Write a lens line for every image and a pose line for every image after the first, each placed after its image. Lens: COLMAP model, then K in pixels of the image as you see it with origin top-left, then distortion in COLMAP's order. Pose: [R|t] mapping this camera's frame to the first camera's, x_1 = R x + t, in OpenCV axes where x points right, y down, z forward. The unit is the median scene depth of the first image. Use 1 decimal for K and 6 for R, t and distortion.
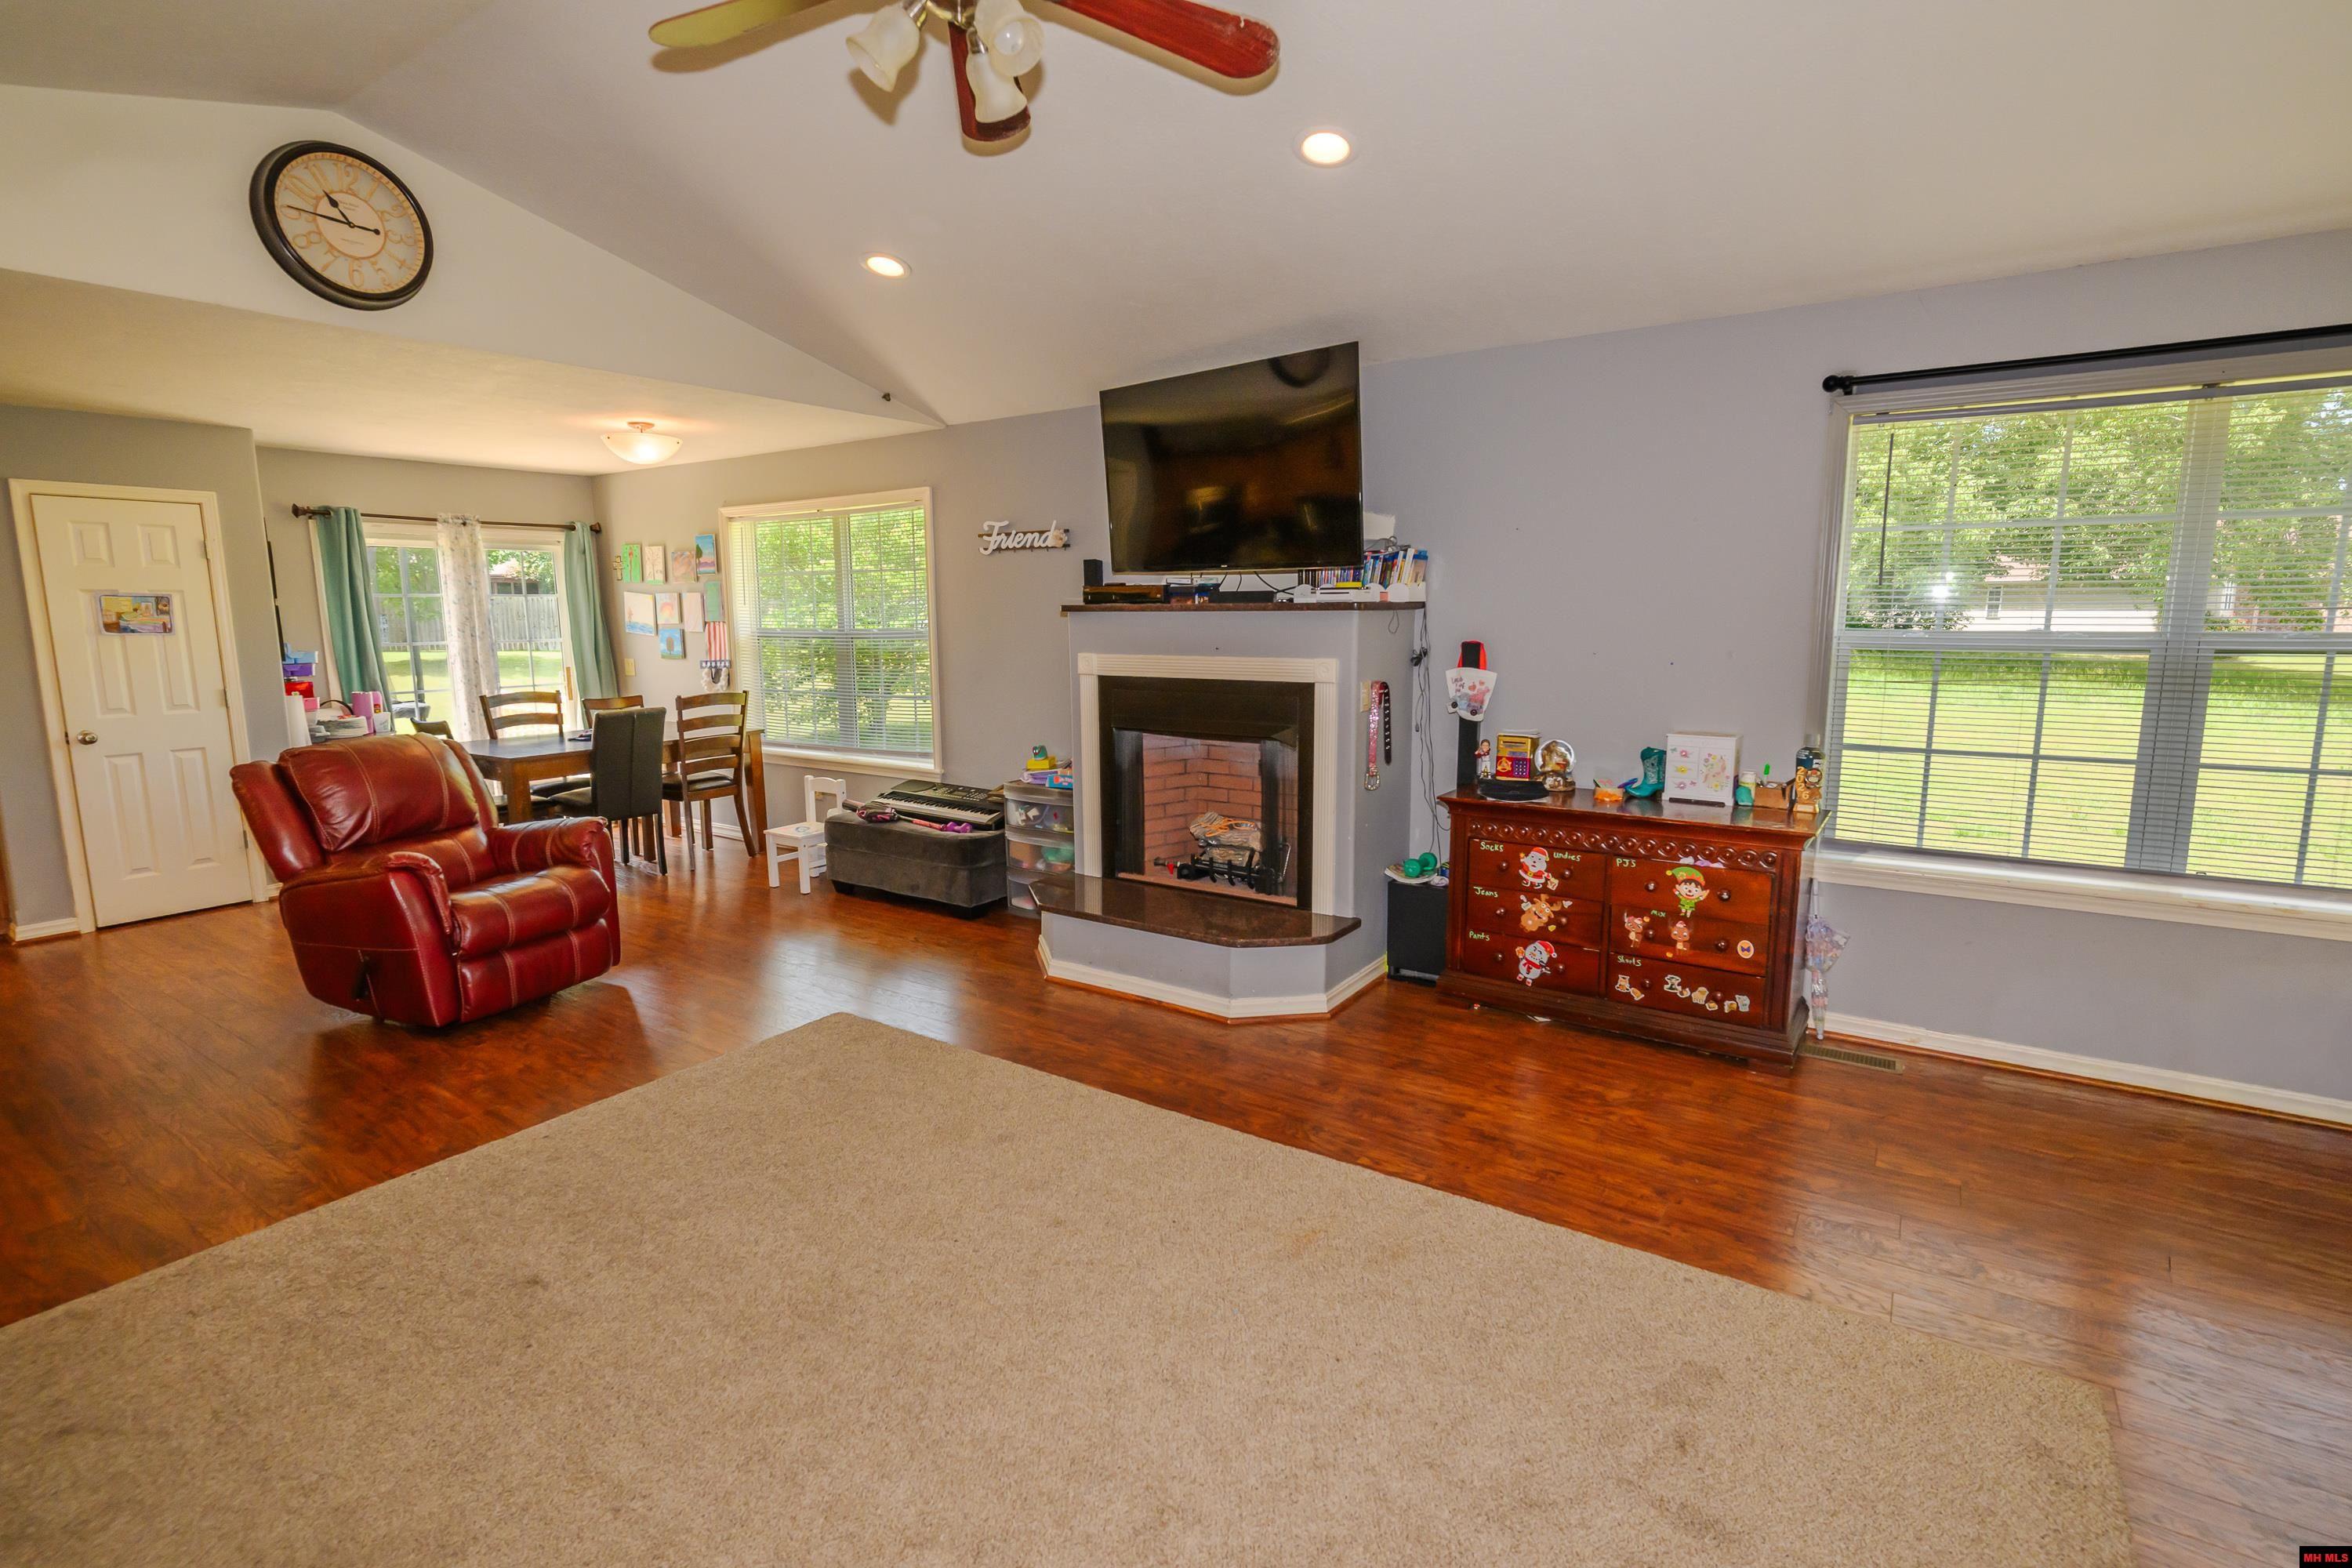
lens RADIAL K [[1115.3, 0, 1166.1], [0, 1115.3, 776.5], [0, 0, 1]] dist [-0.002211, 0.002190]
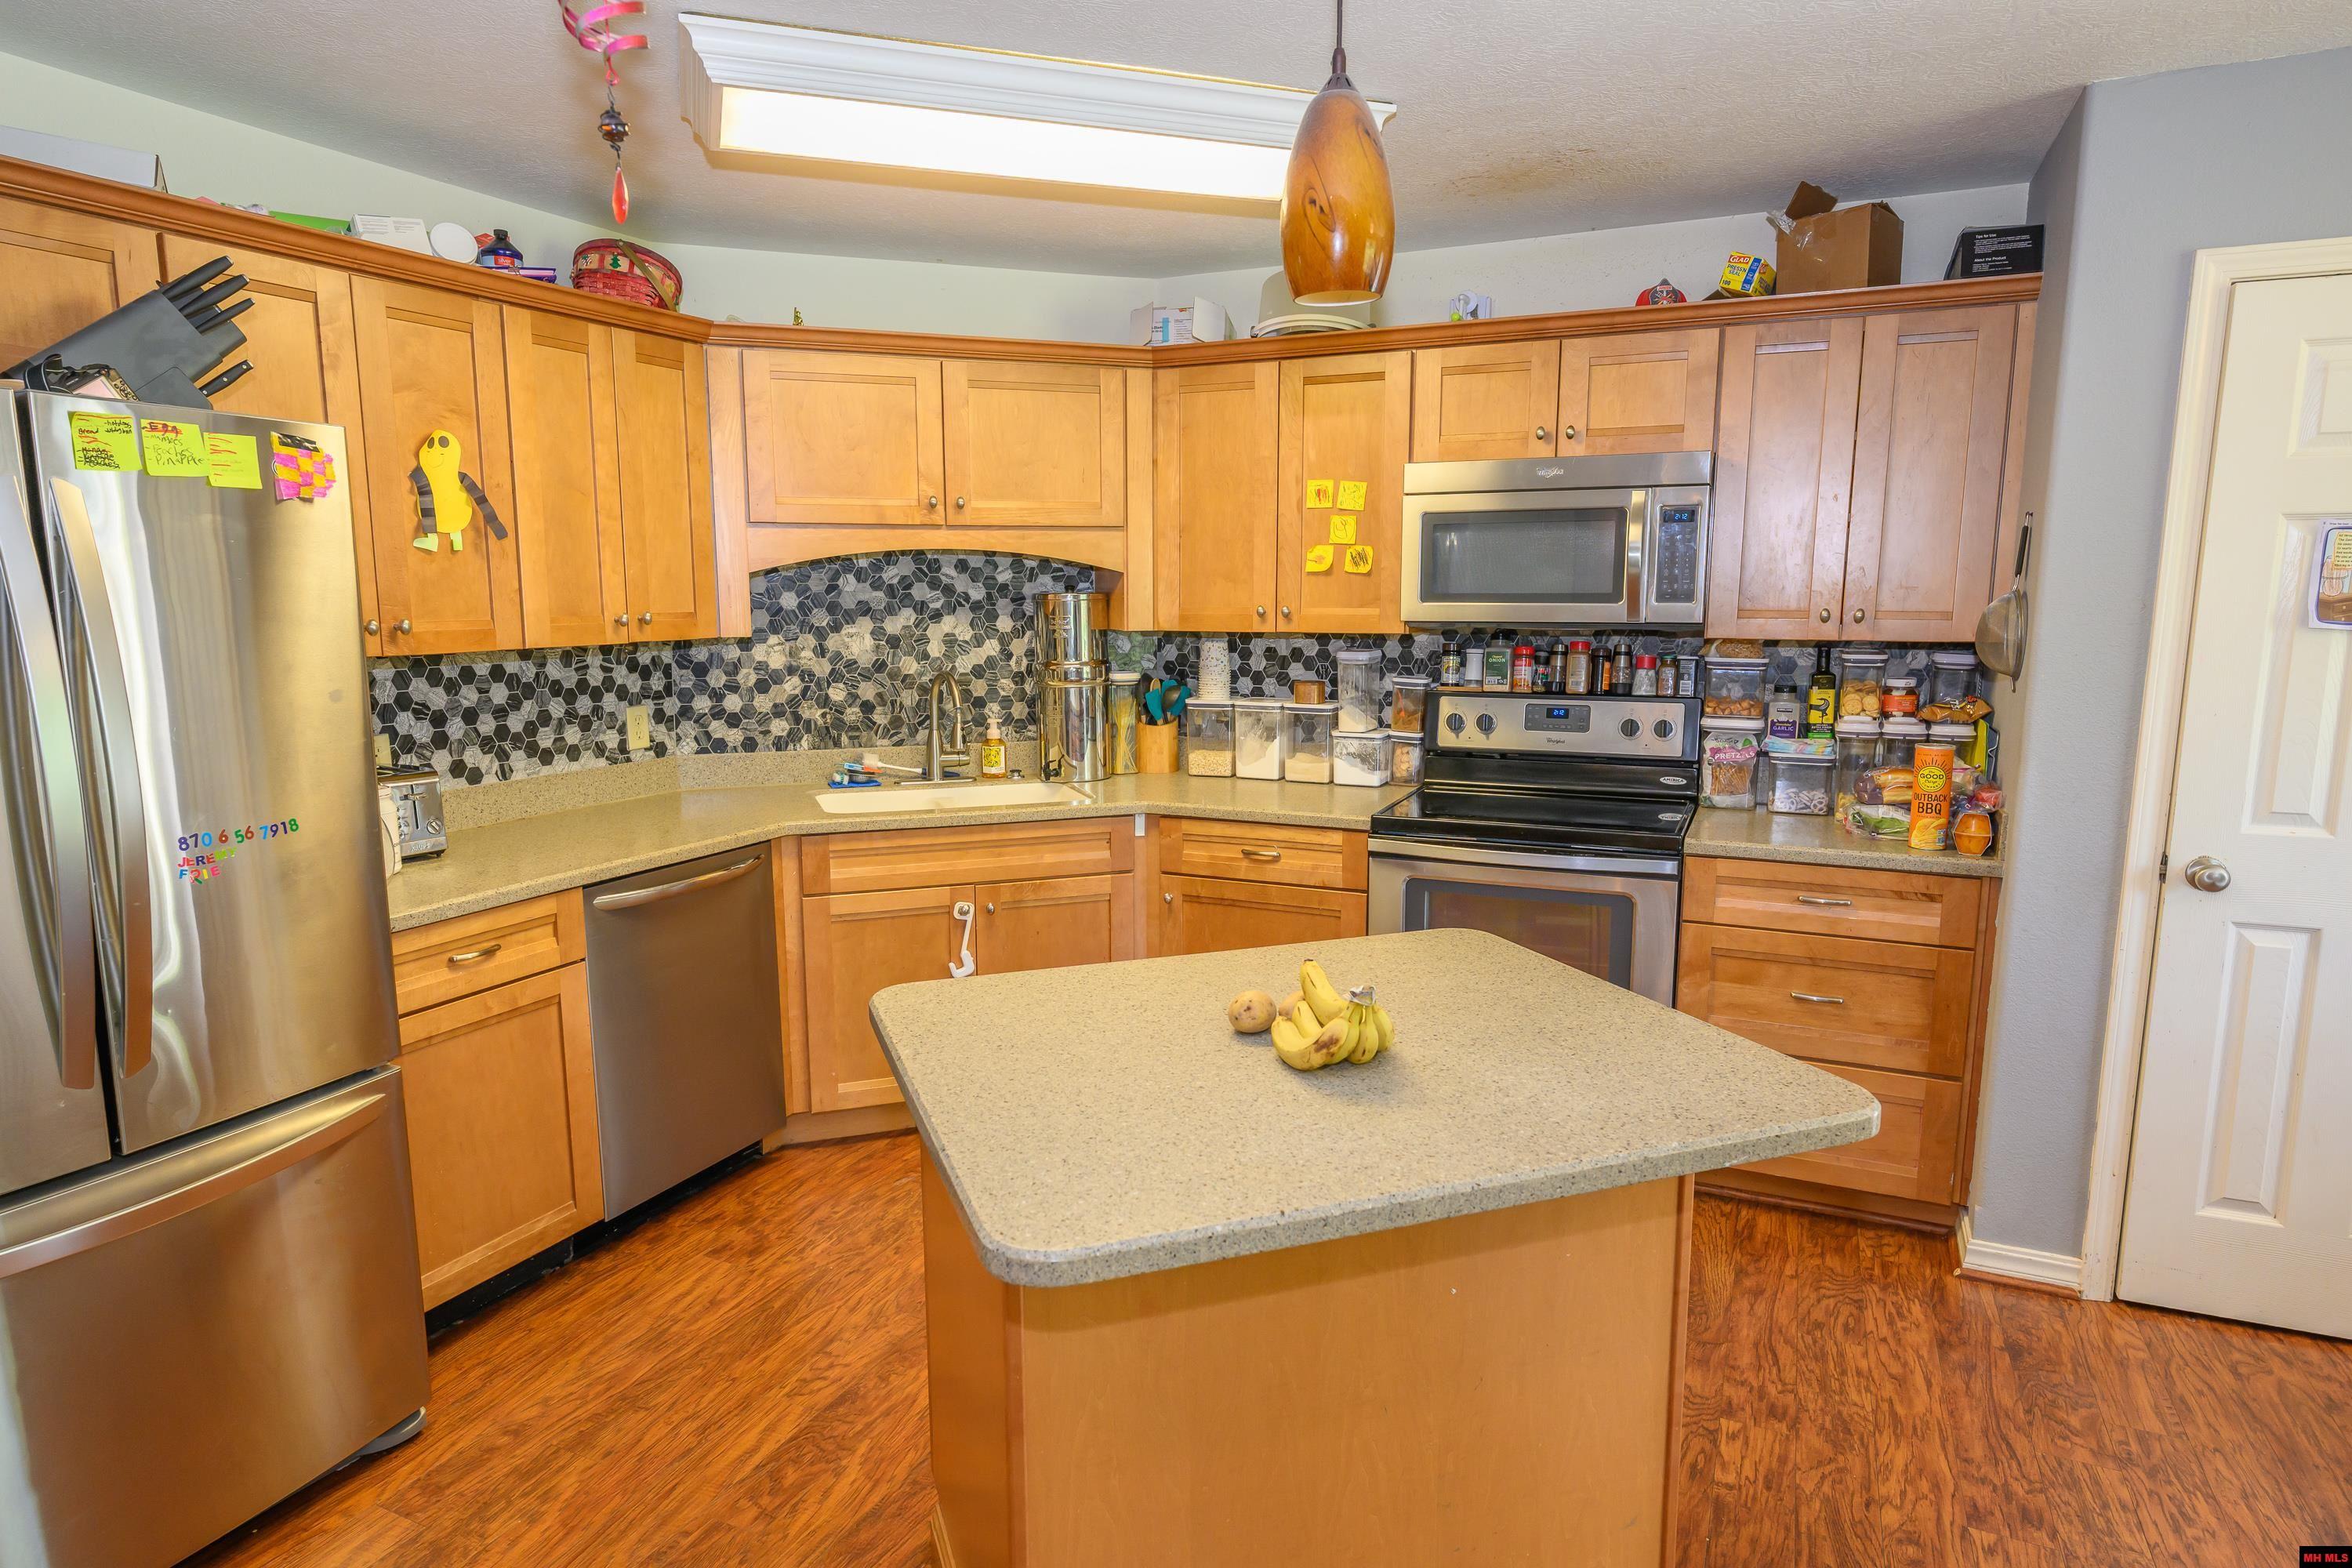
lens RADIAL K [[1342.1, 0, 1160.1], [0, 1342.1, 790.0], [0, 0, 1]] dist [-0.003342, 0.002968]
pose [[0.167659, 0.157610, -0.973165, -0.535552], [-0.148147, 0.979956, 0.133186, -0.071938], [0.974650, 0.121842, 0.187648, 0.507510]]
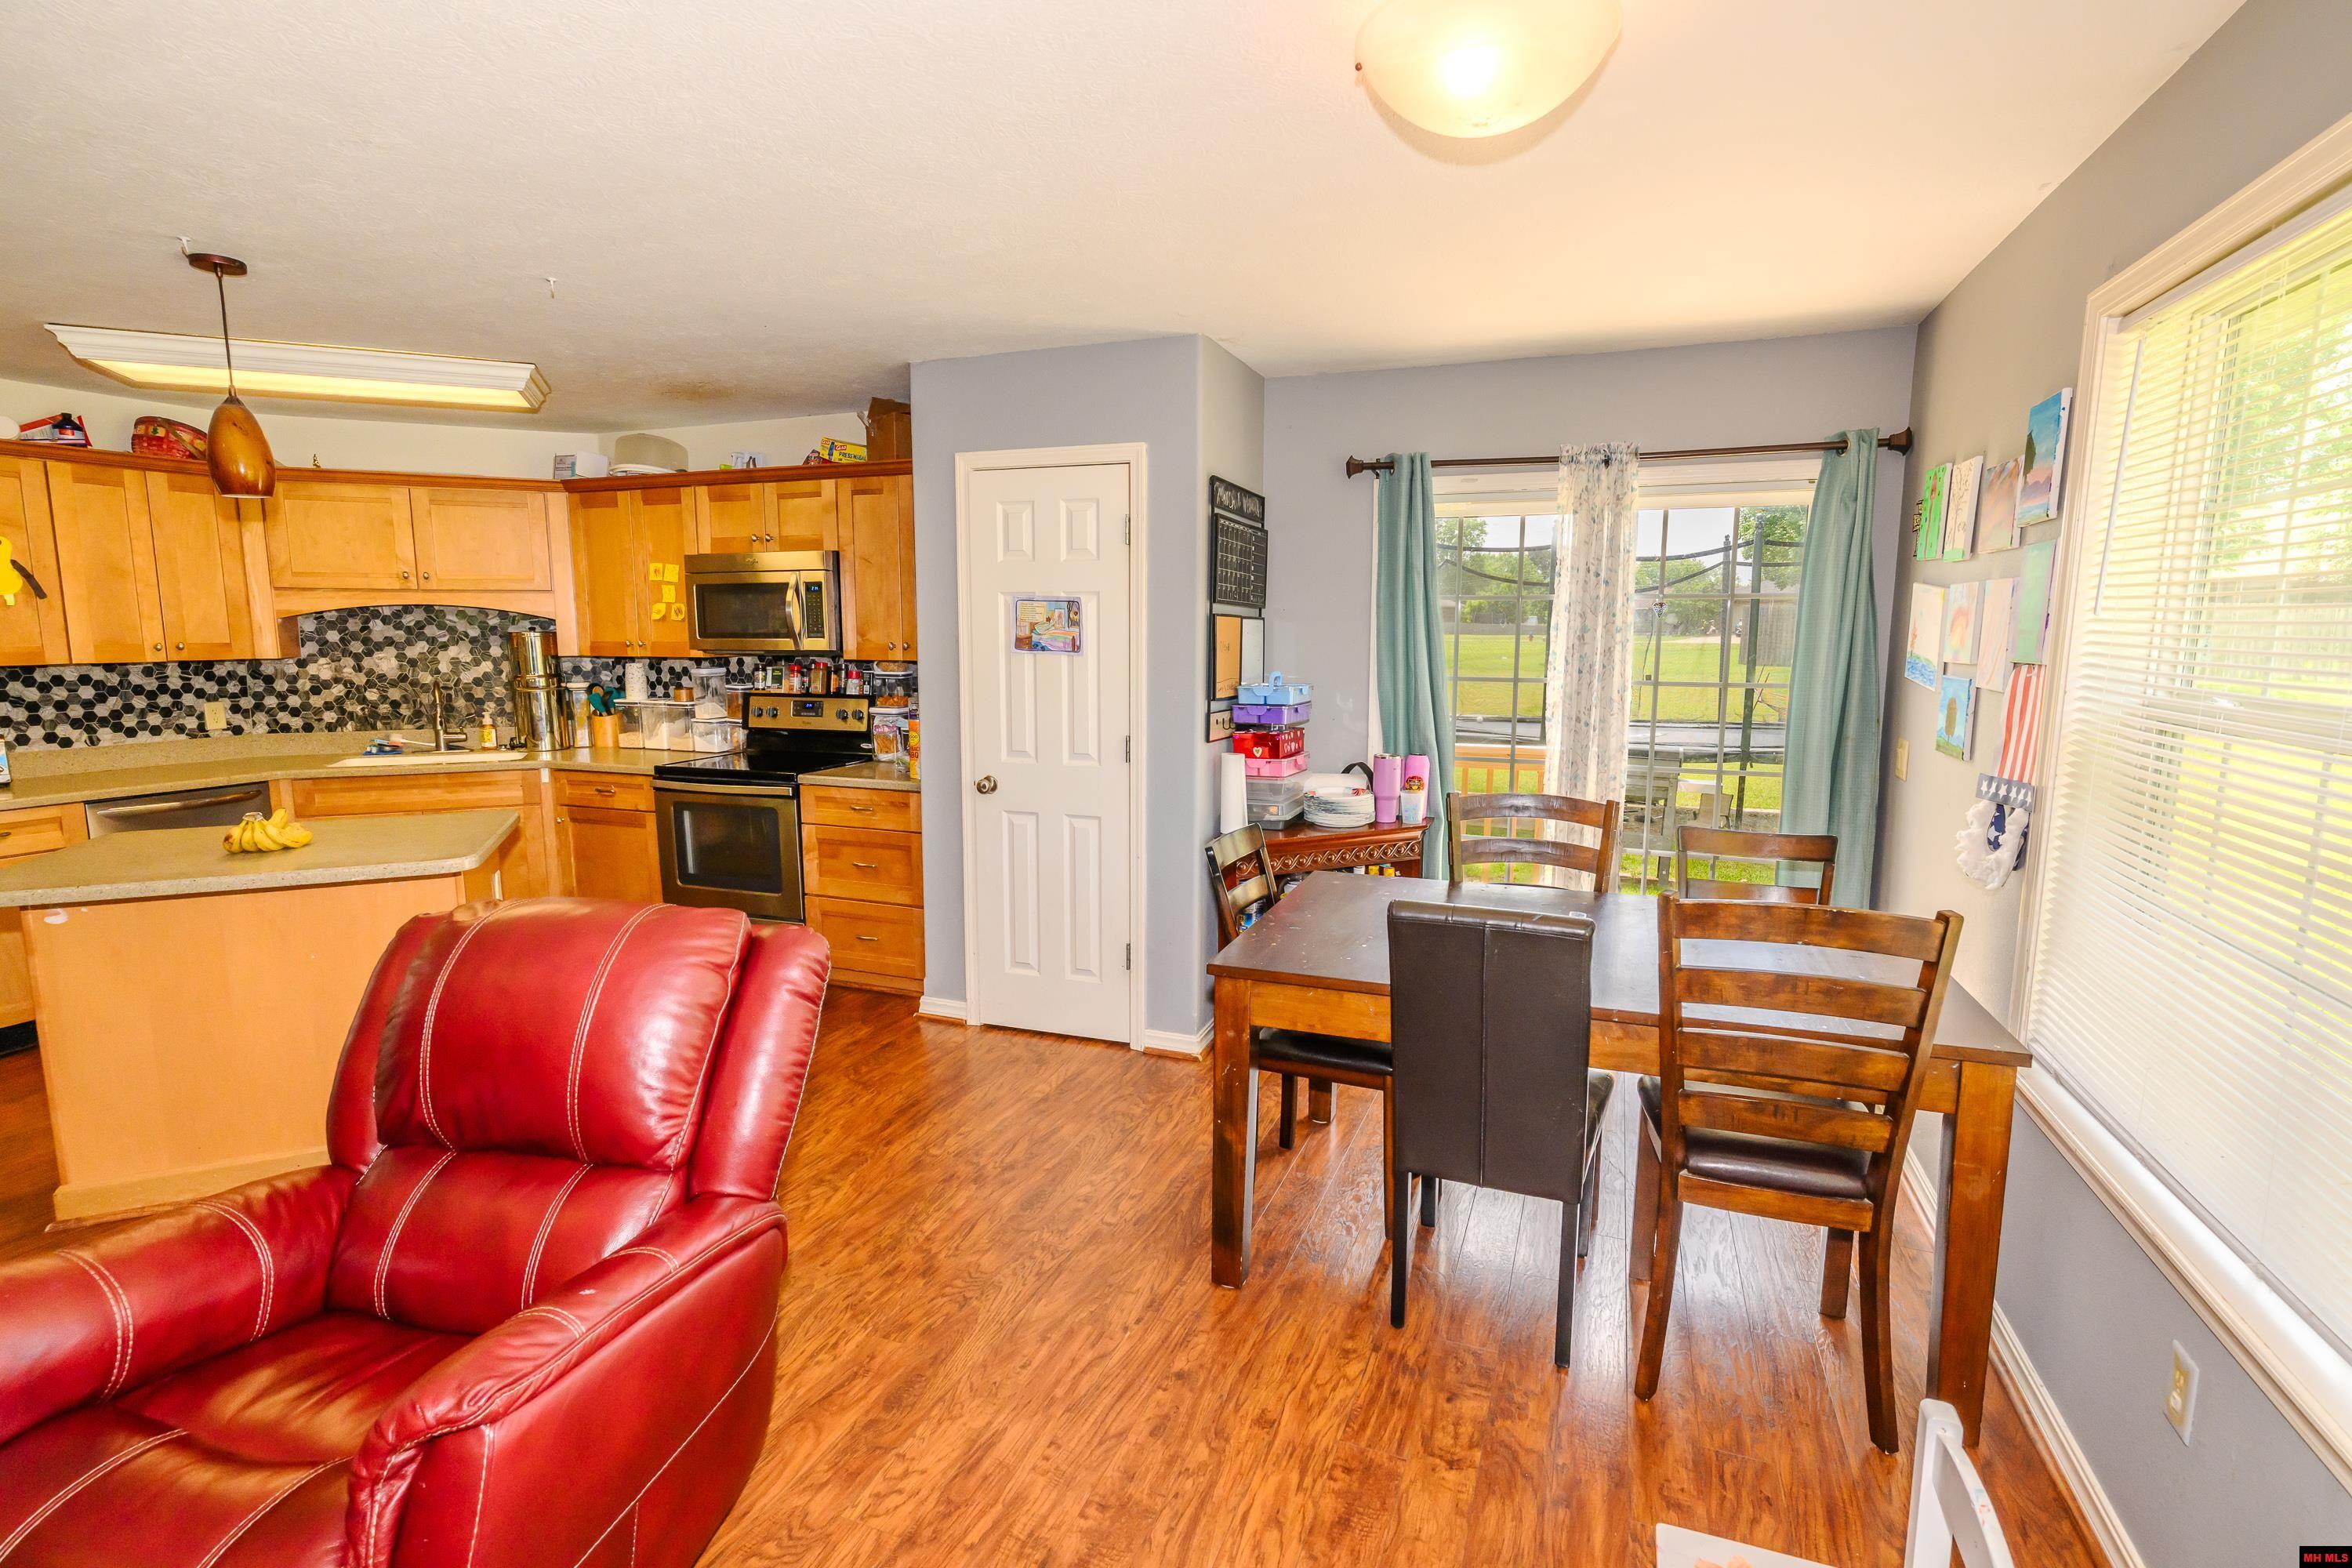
lens RADIAL K [[1115.3, 0, 1180.9], [0, 1115.3, 781.3], [0, 0, 1]] dist [-0.002211, 0.002190]
pose [[0.234990, 0.143121, -0.961403, -0.190434], [-0.150530, 0.982526, 0.109472, -0.137204], [0.960271, 0.118995, 0.252427, 0.904486]]
